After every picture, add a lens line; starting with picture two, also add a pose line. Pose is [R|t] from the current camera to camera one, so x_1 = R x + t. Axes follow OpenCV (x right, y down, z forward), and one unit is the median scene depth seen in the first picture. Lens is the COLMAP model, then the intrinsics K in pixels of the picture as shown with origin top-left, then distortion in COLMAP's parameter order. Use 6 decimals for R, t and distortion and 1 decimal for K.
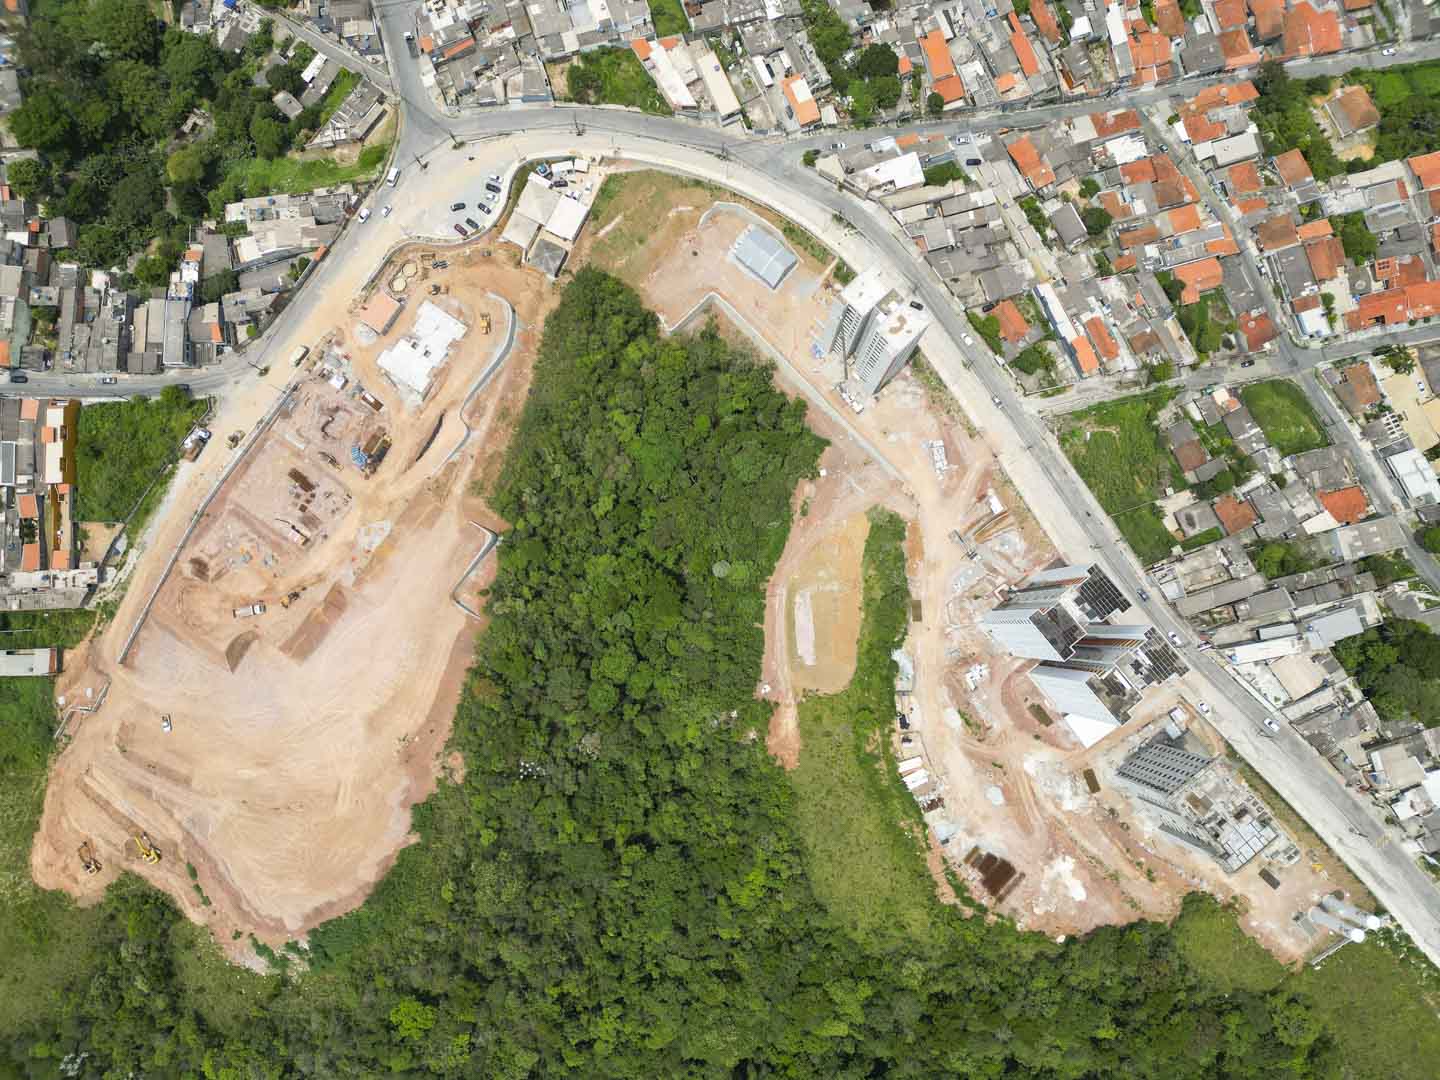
lens RADIAL K [[1002.6, 0, 719.9], [0, 1002.6, 543.7], [0, 0, 1]] dist [0.091658, -0.095536]
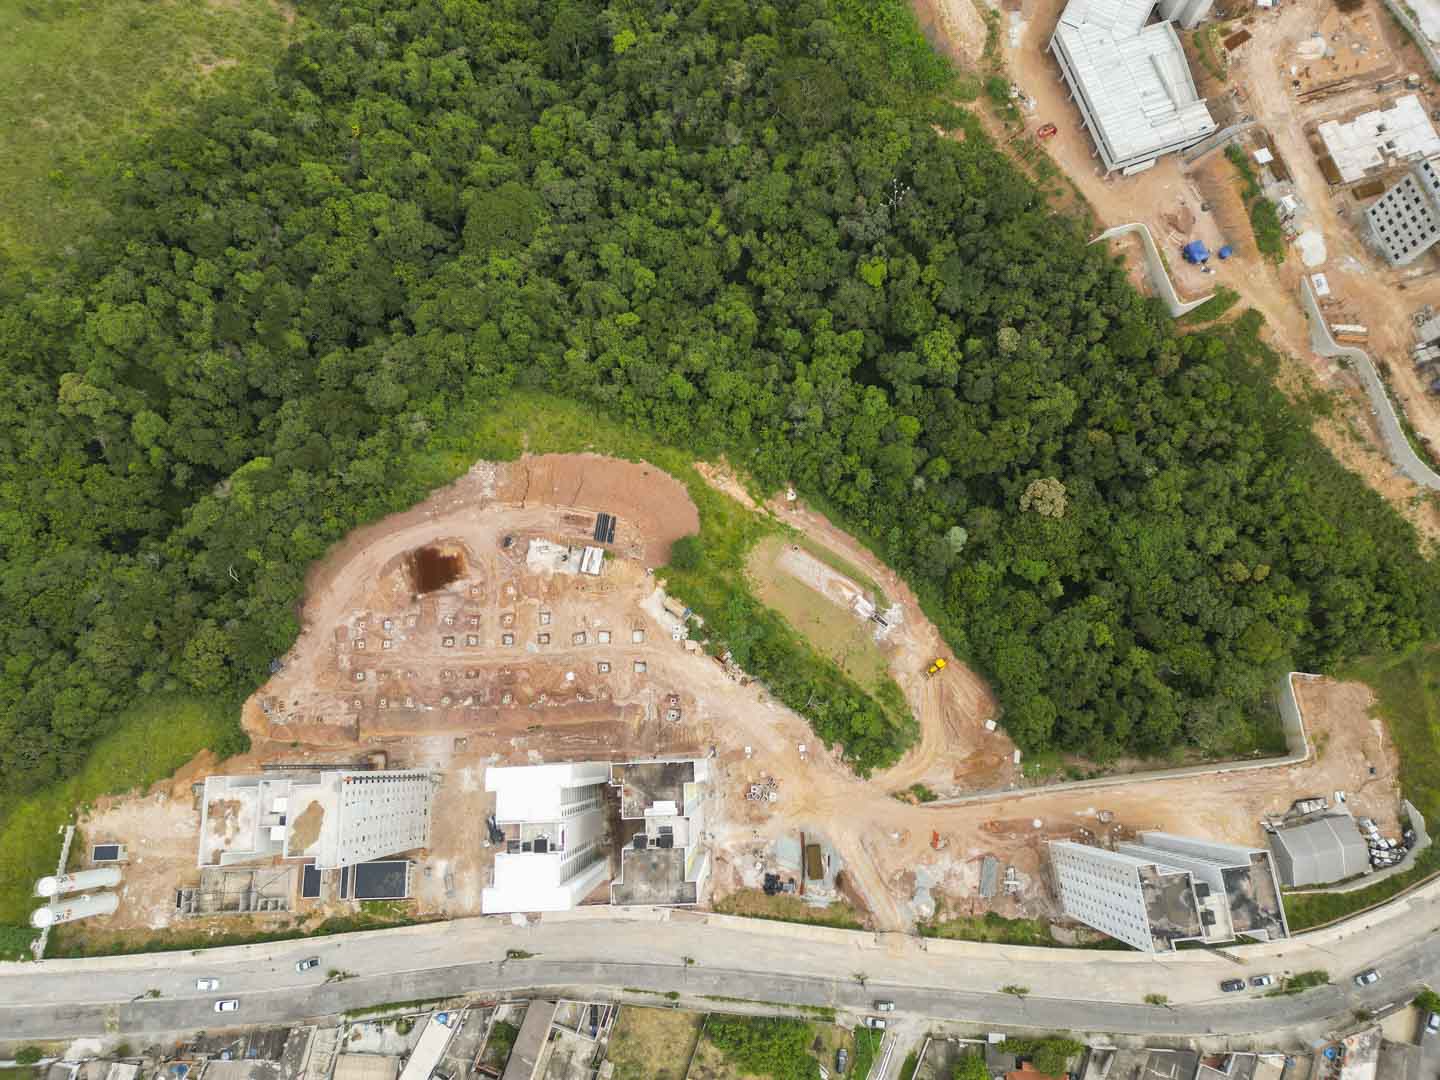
lens RADIAL K [[1015.5, 0, 720.0], [0, 1015.5, 540.0], [0, 0, 1]] dist [0.042613, -0.028656]
pose [[-0.604345, 0.781406, -0.155474, 0.240319], [-0.791652, -0.566971, 0.227666, -0.009365], [0.089750, 0.260670, 0.961247, 0.267823]]
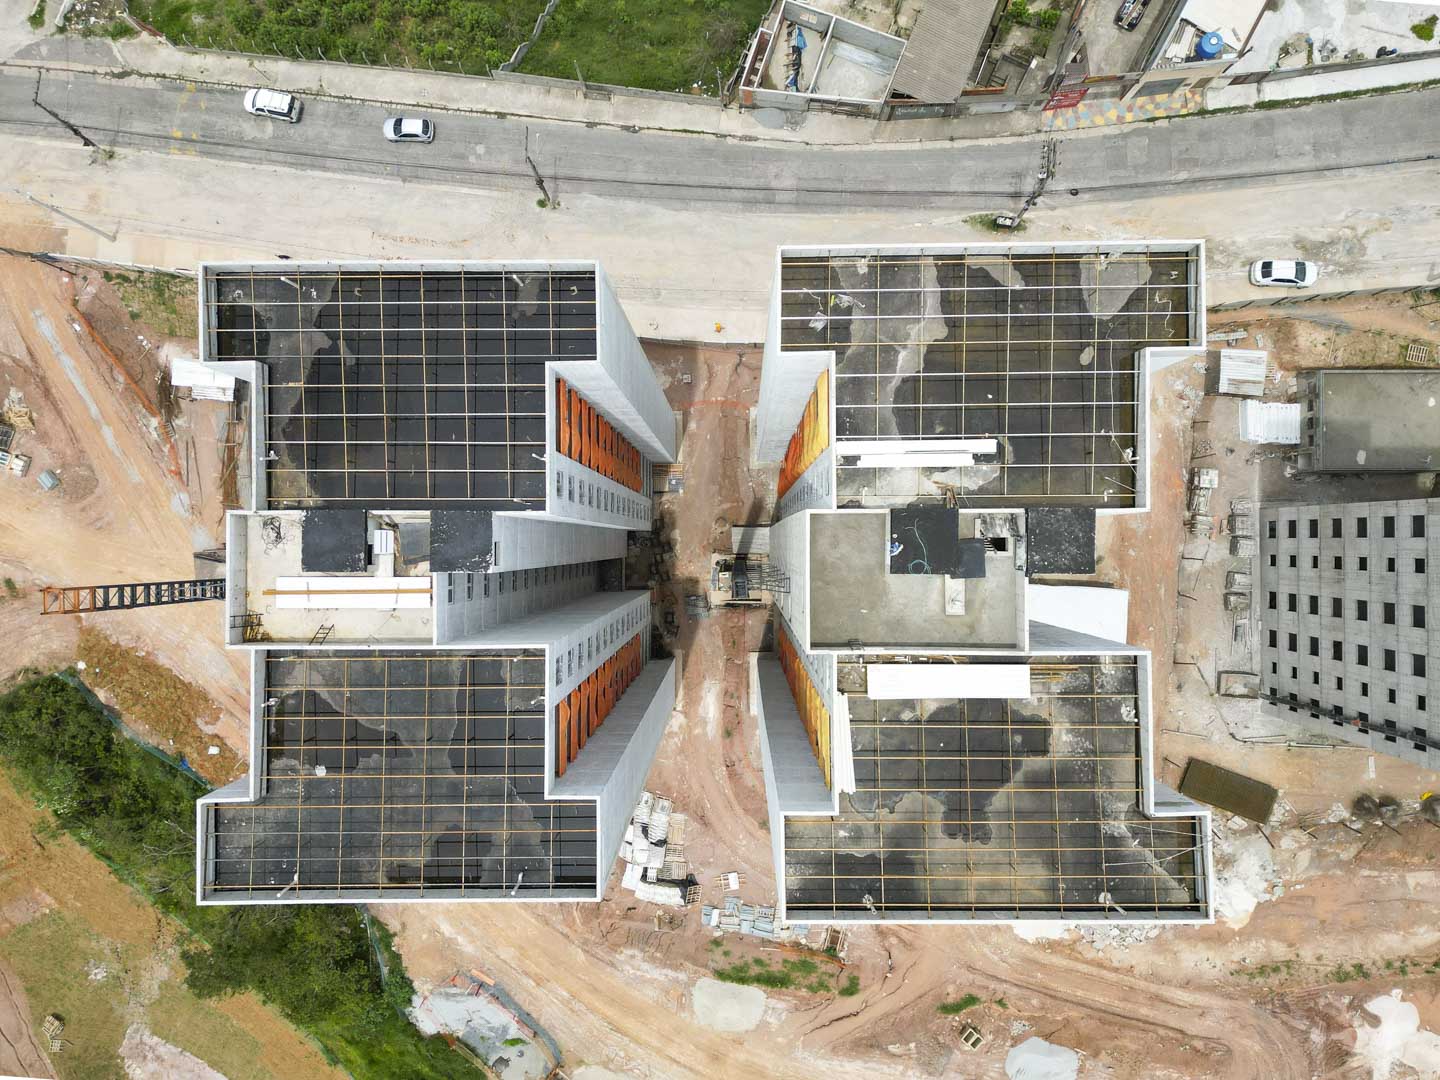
lens RADIAL K [[1129.0, 0, 720.1], [0, 1129.0, 534.2], [0, 0, 1]] dist [0.060940, -0.071651]
pose [[0.623644, -0.781457, 0.019834, 0.322682], [0.779174, 0.623463, 0.064666, 0.073015], [-0.062899, -0.024874, 0.997710, 0.704128]]
